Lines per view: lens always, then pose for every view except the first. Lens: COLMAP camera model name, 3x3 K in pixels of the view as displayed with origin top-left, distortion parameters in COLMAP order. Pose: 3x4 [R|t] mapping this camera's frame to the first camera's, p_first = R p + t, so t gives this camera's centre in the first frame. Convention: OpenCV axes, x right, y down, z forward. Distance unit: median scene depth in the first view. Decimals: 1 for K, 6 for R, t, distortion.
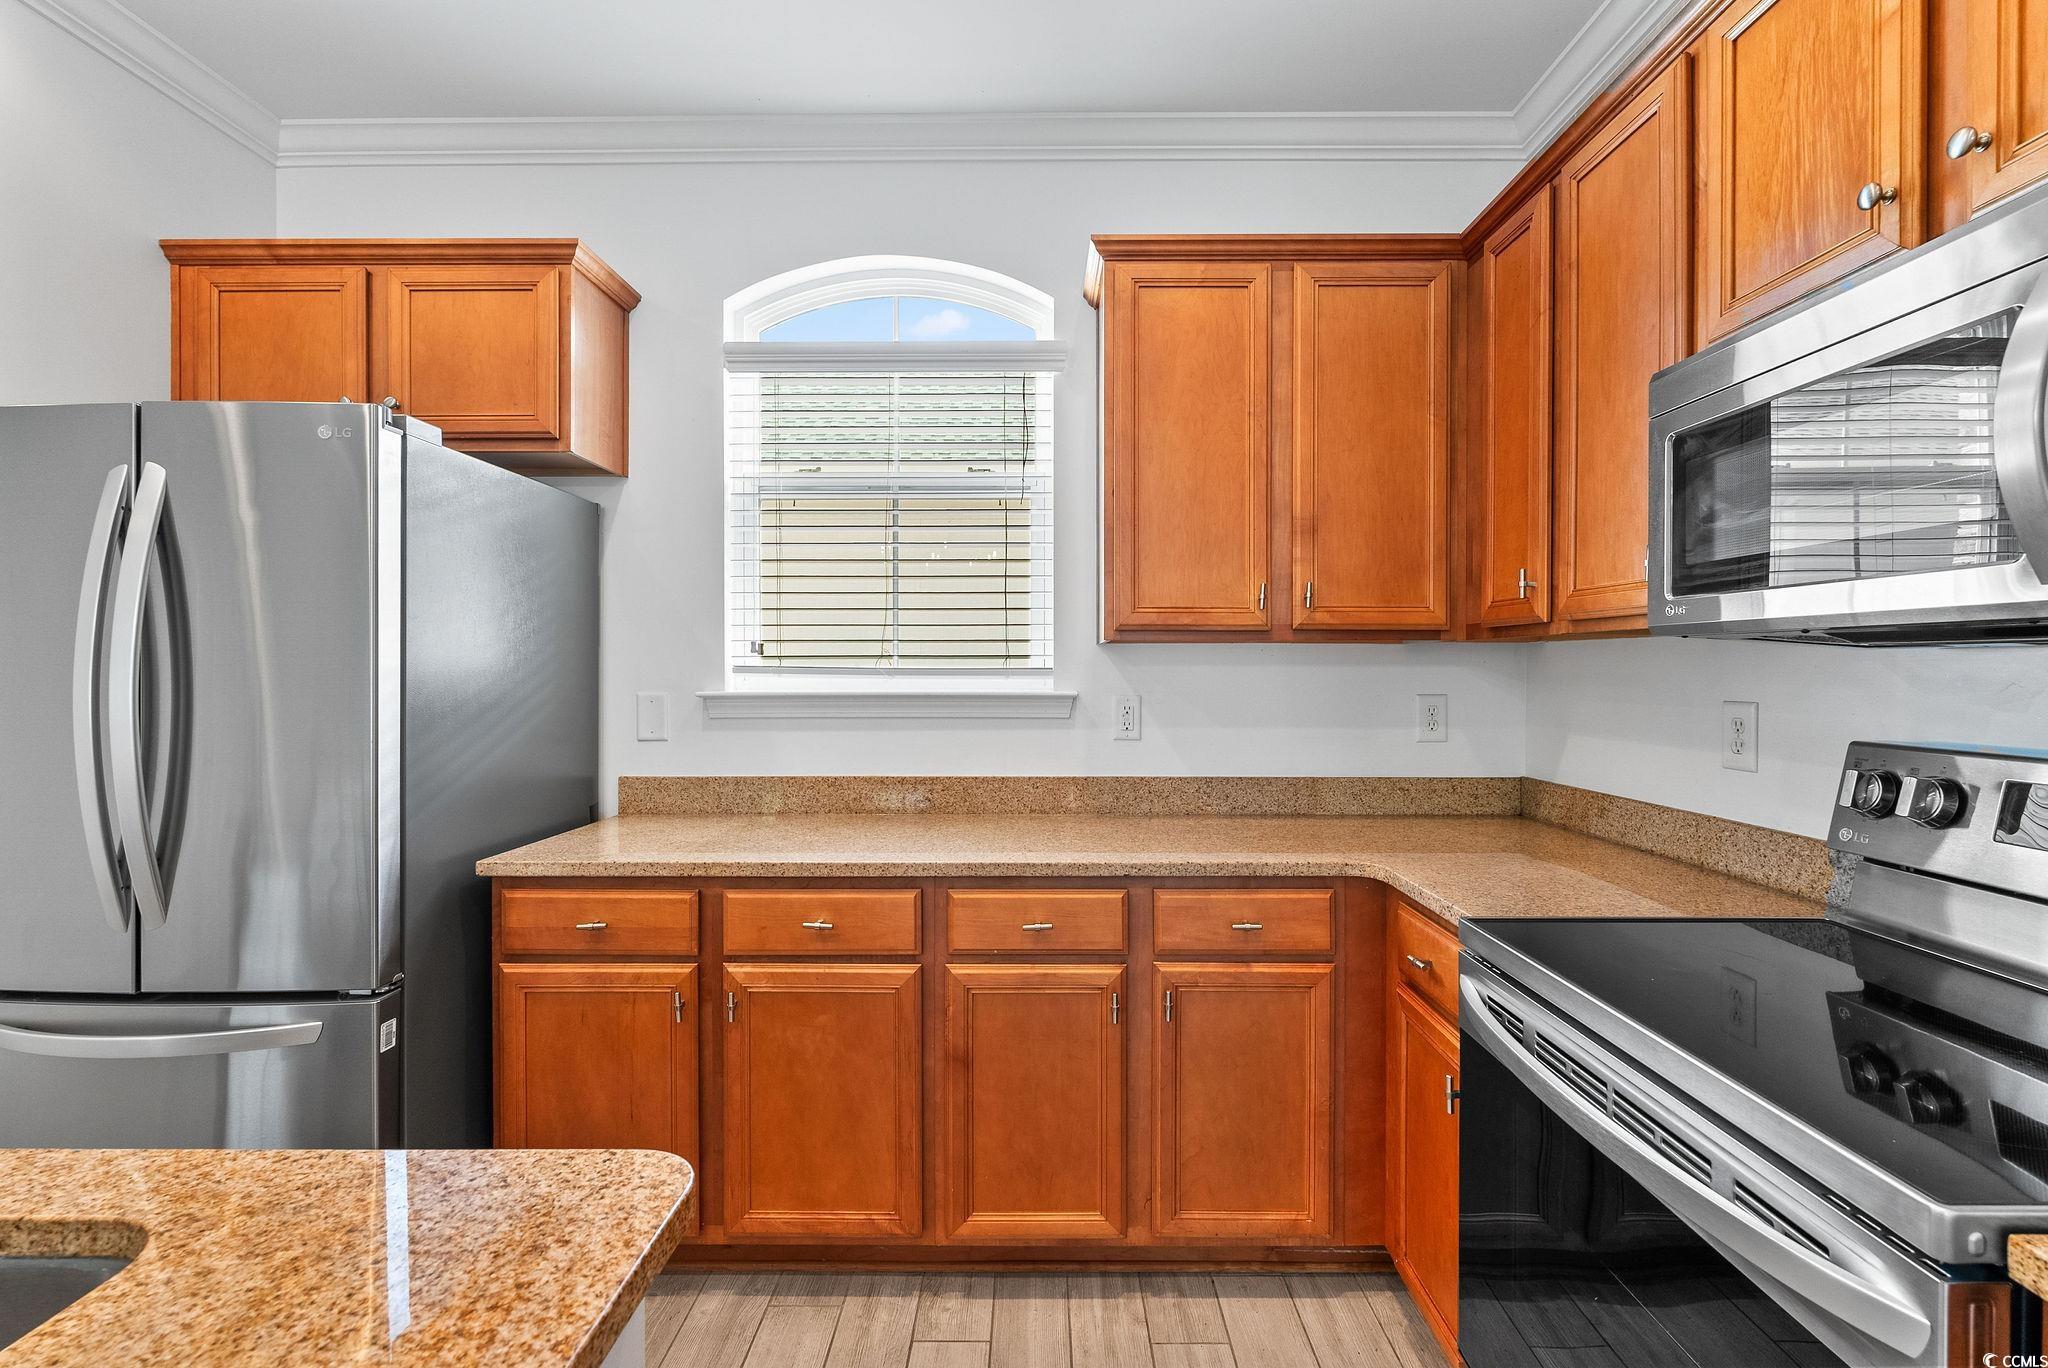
lens RADIAL K [[926.5, 0, 1032.2], [0, 926.5, 673.2], [0, 0, 1]] dist [-0.002407, 0.000073]
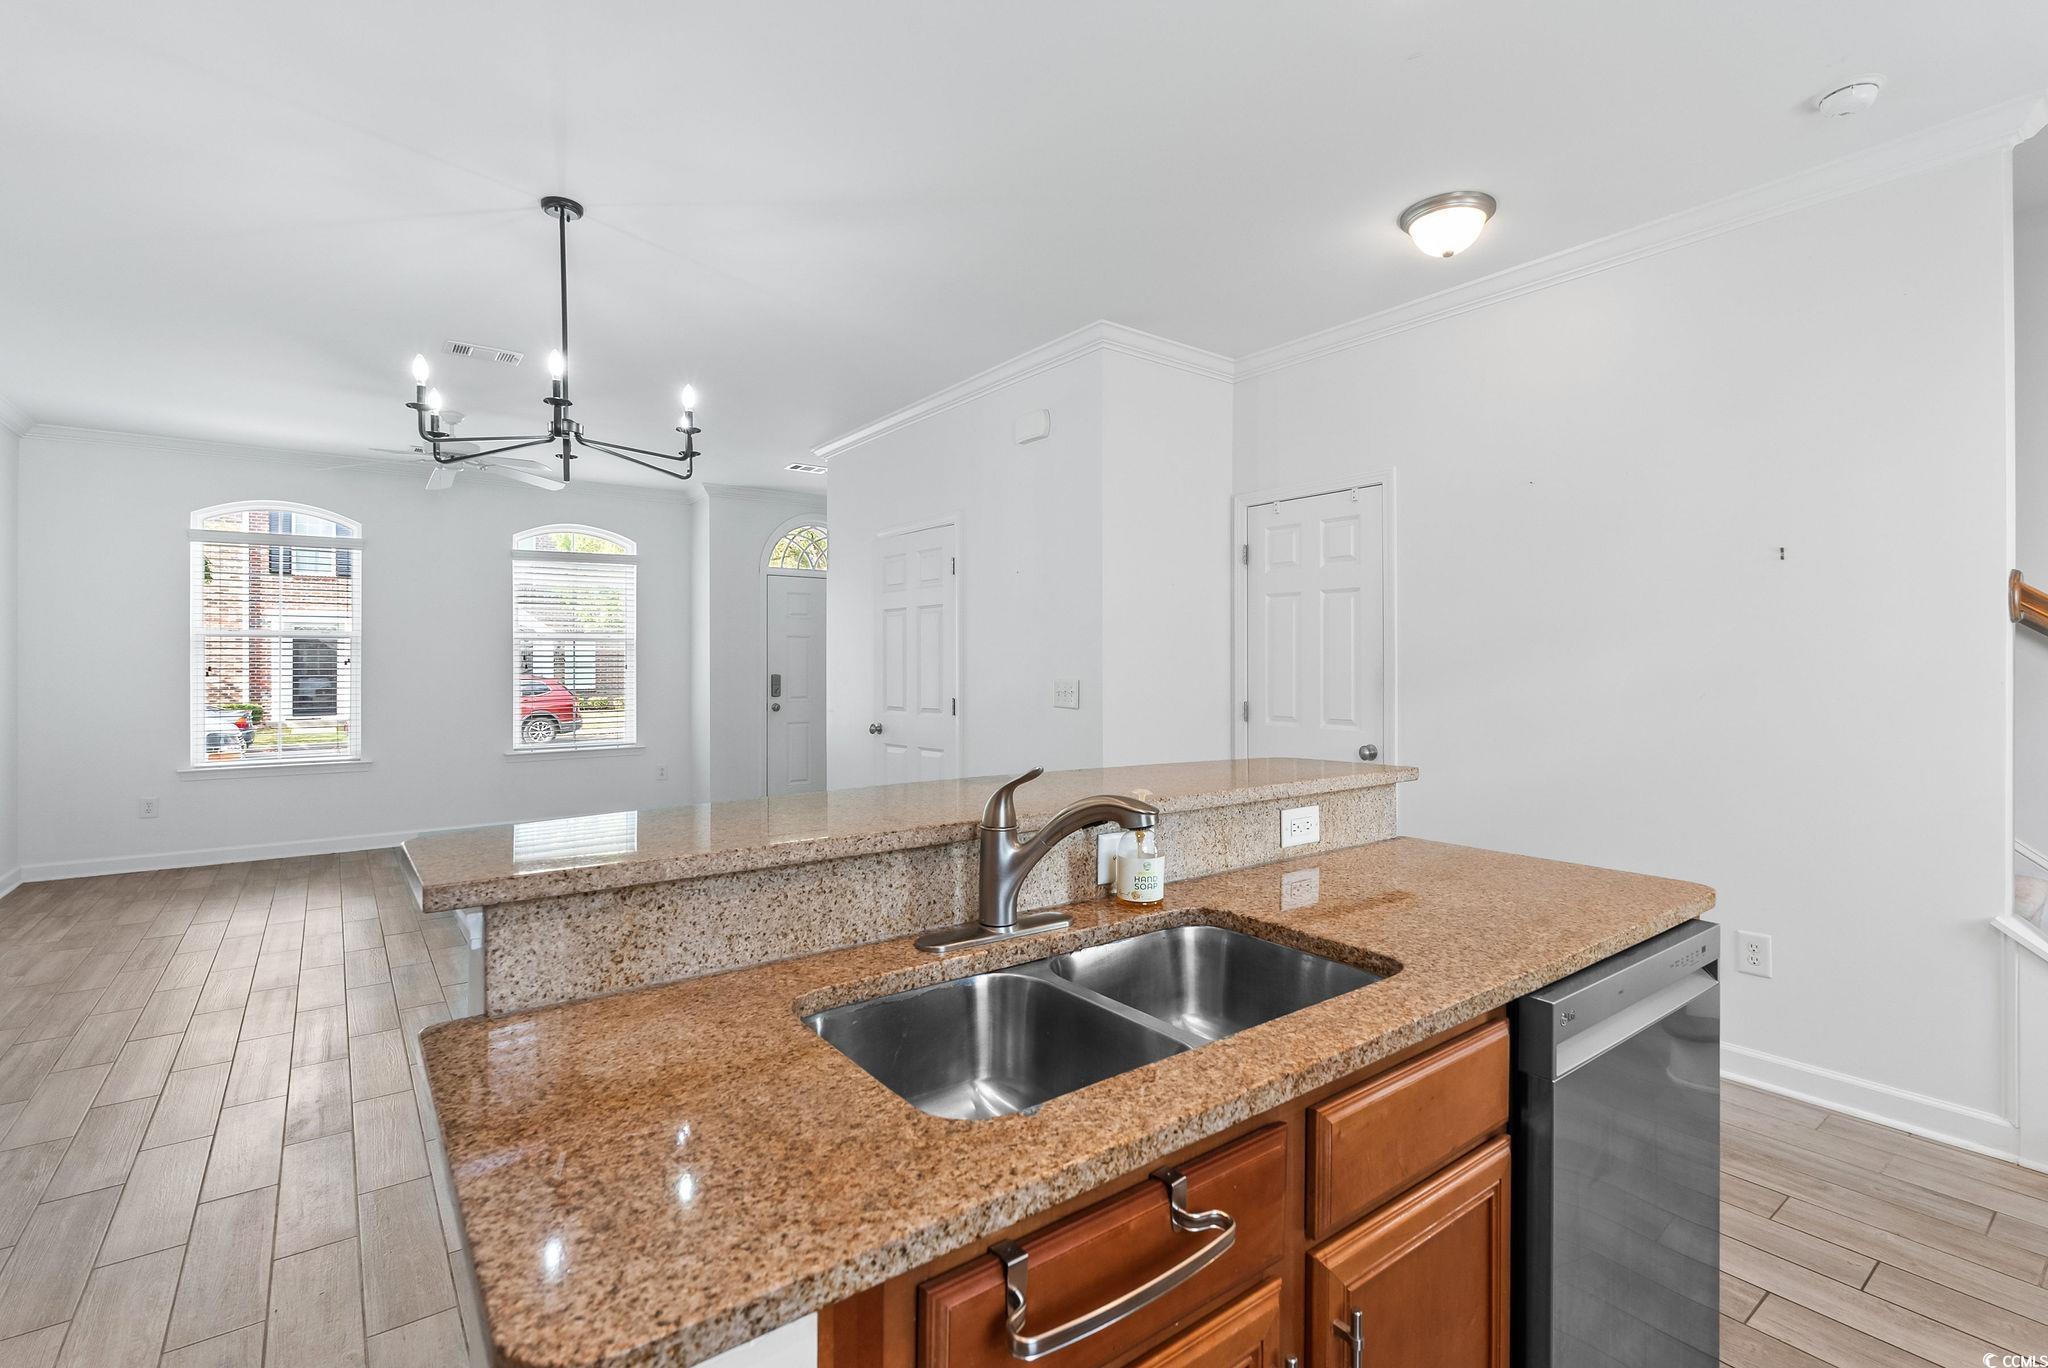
lens RADIAL K [[936.0, 0, 1029.2], [0, 936.0, 647.0], [0, 0, 1]] dist [0.000744, 0.000155]
pose [[-0.791084, -0.009993, -0.611625, -0.080059], [-0.005253, 0.999941, -0.009543, -0.002387], [0.611684, -0.004336, -0.791090, 0.623246]]
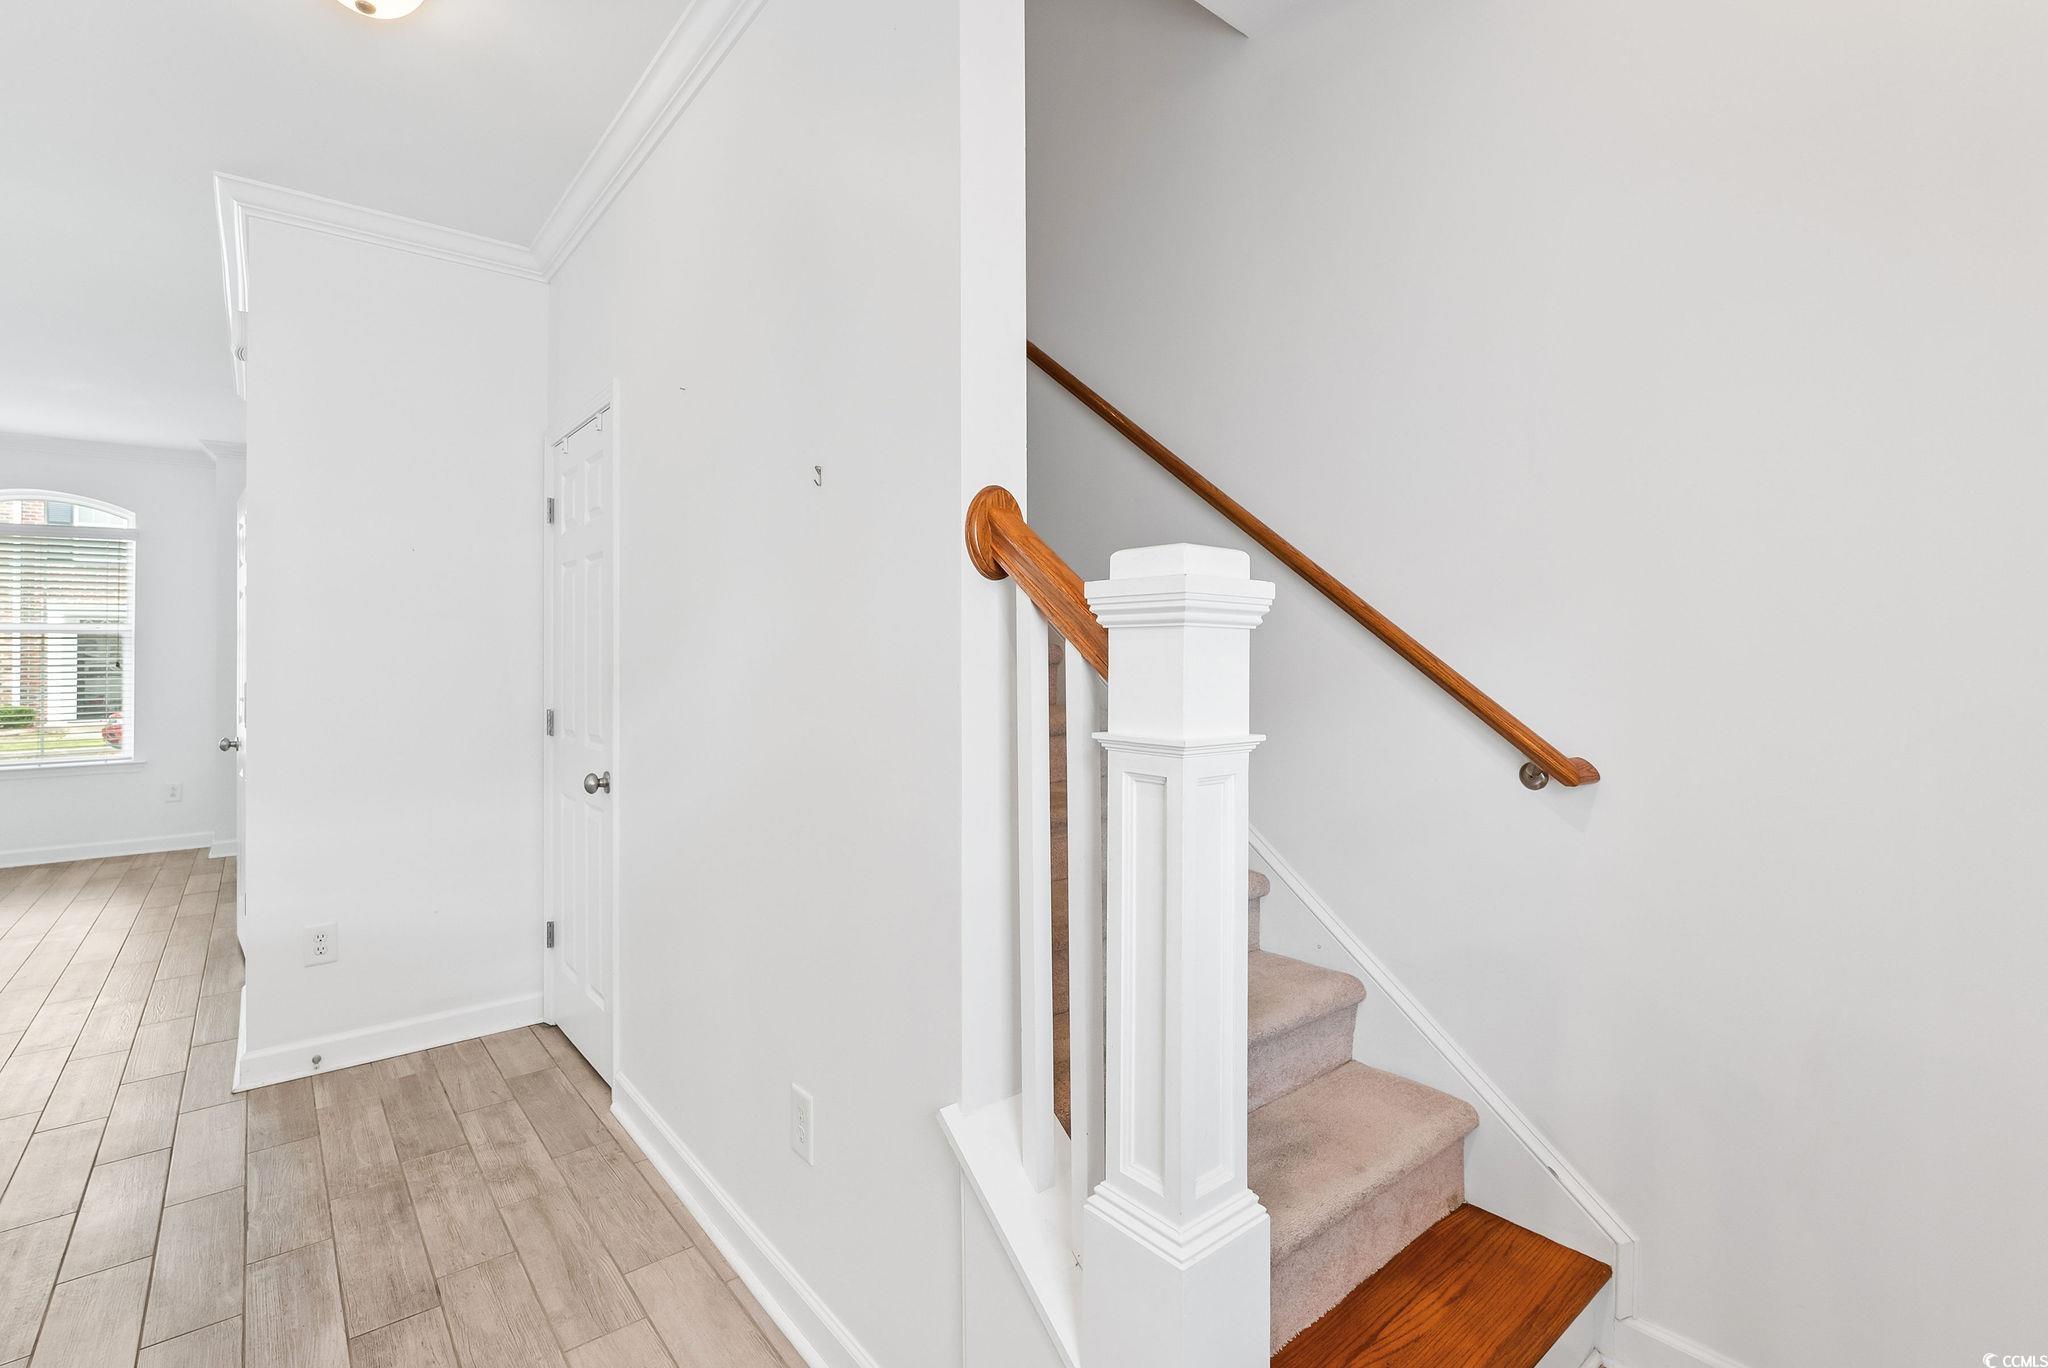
lens RADIAL K [[936.0, 0, 1029.2], [0, 936.0, 647.0], [0, 0, 1]] dist [0.000744, 0.000155]
pose [[-0.761908, 0.000310, -0.647685, -1.331604], [0.001039, 0.999999, -0.000743, -0.003778], [0.647684, -0.001240, -0.761908, 0.953729]]
